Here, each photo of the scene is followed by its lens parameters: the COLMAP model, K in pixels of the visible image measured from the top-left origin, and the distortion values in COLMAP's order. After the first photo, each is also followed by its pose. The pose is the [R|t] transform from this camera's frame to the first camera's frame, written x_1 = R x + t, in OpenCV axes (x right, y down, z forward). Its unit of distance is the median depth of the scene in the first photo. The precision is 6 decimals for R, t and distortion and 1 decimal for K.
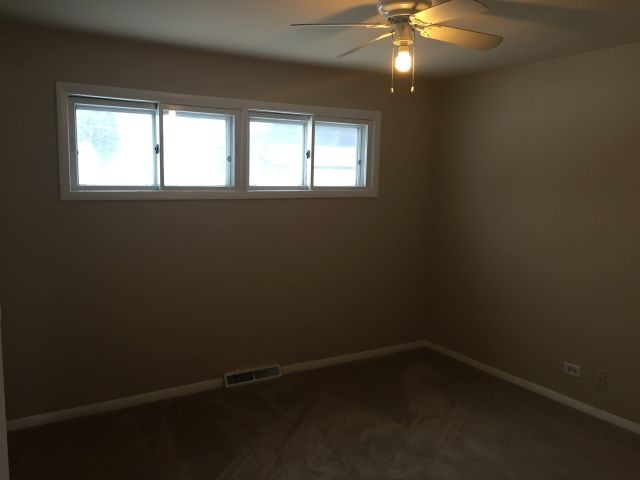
lens RADIAL K [[553.0, 0, 305.4], [0, 553.0, 240.8], [0, 0, 1]] dist [0.102163, -0.114649]
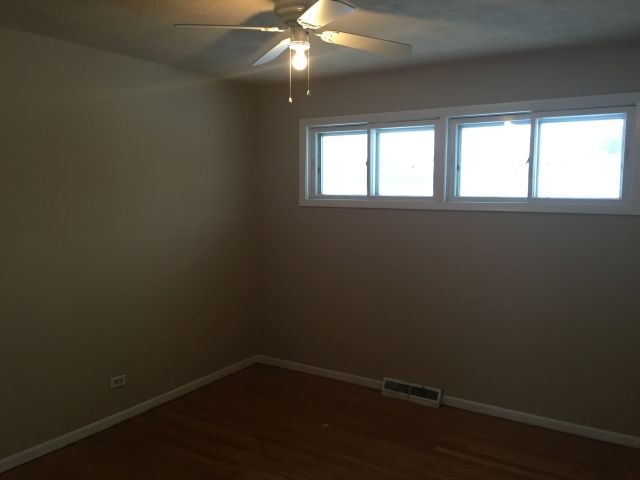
lens RADIAL K [[563.6, 0, 320.0], [0, 563.6, 240.0], [0, 0, 1]] dist [-0.057721, -0.002533]
pose [[0.393857, 0.077644, -0.915886, 0.739487], [-0.100316, 0.994105, 0.041136, -0.045731], [0.913681, 0.075676, 0.399324, 0.452863]]
